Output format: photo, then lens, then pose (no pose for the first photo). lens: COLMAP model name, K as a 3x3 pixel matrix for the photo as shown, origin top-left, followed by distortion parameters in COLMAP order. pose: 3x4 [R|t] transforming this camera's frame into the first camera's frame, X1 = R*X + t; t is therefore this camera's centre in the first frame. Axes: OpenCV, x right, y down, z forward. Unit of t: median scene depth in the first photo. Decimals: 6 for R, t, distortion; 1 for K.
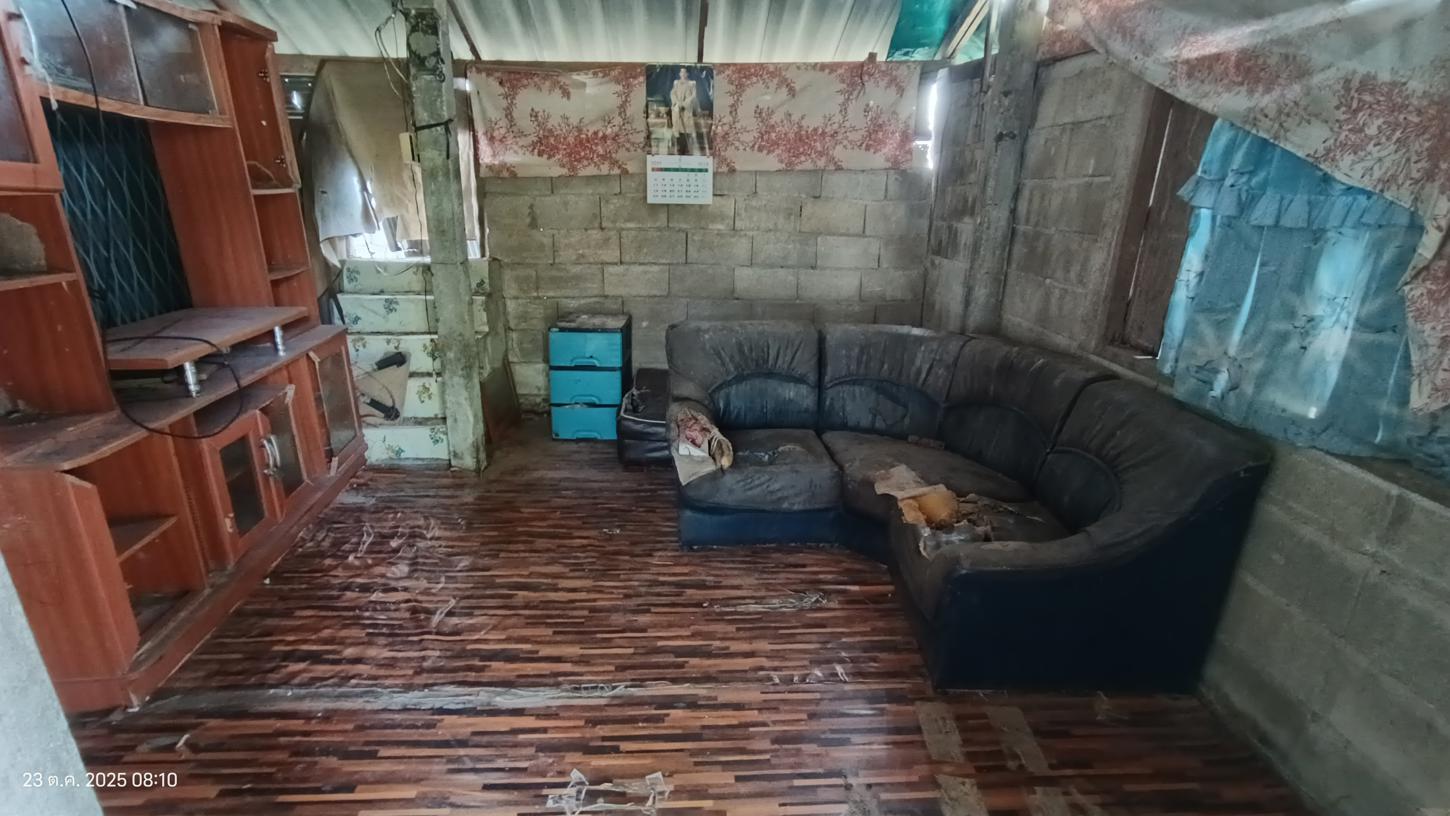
lens RADIAL K [[662.0, 0, 713.7], [0, 662.0, 416.9], [0, 0, 1]] dist [-0.026424, 0.011716]
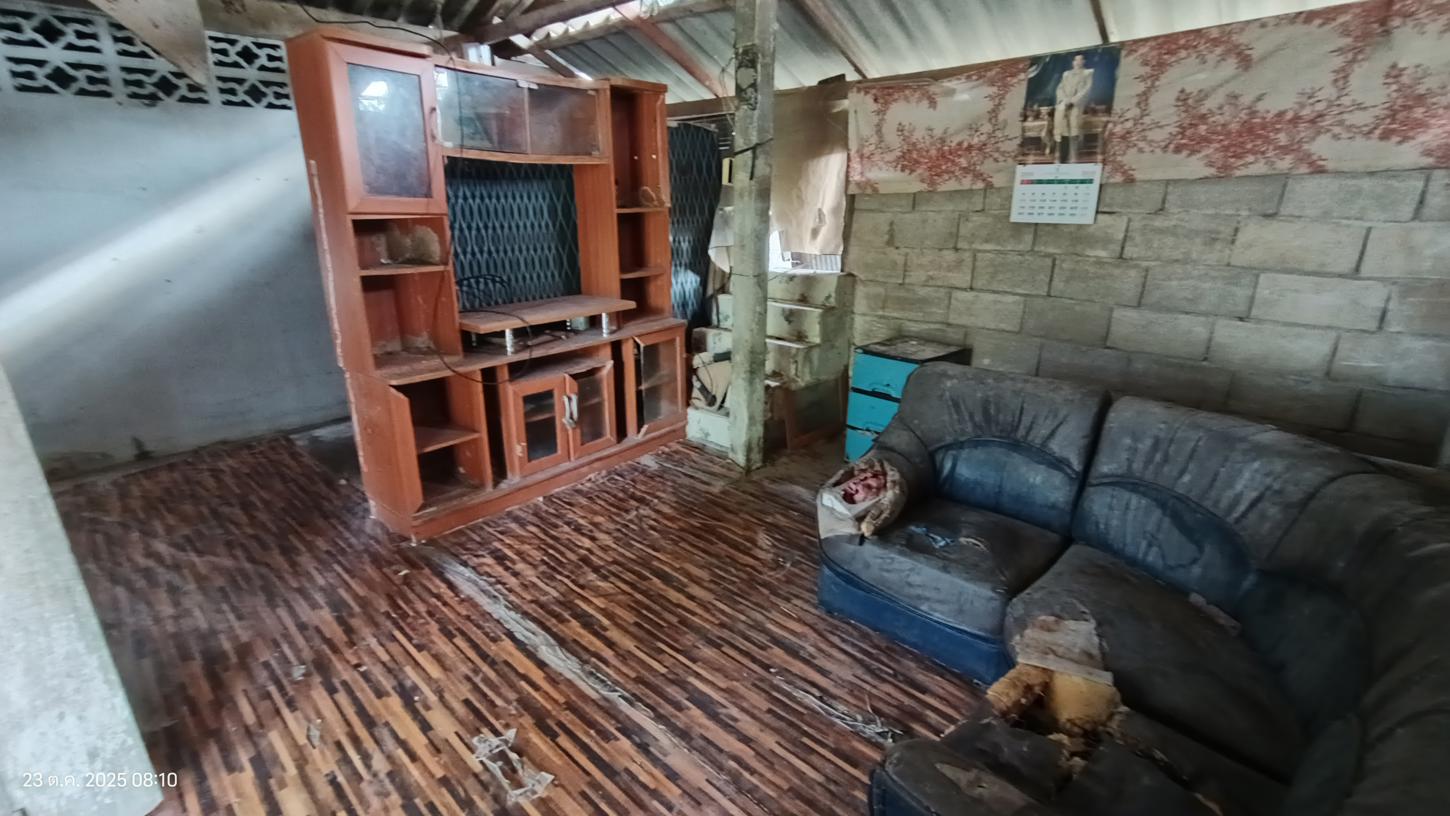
lens RADIAL K [[662.0, 0, 713.7], [0, 662.0, 416.9], [0, 0, 1]] dist [-0.026424, 0.011716]
pose [[0.678919, 0.214285, -0.702247, 0.309971], [-0.225812, 0.971044, 0.077995, -0.064604], [0.698626, 0.105624, 0.707648, 0.174274]]
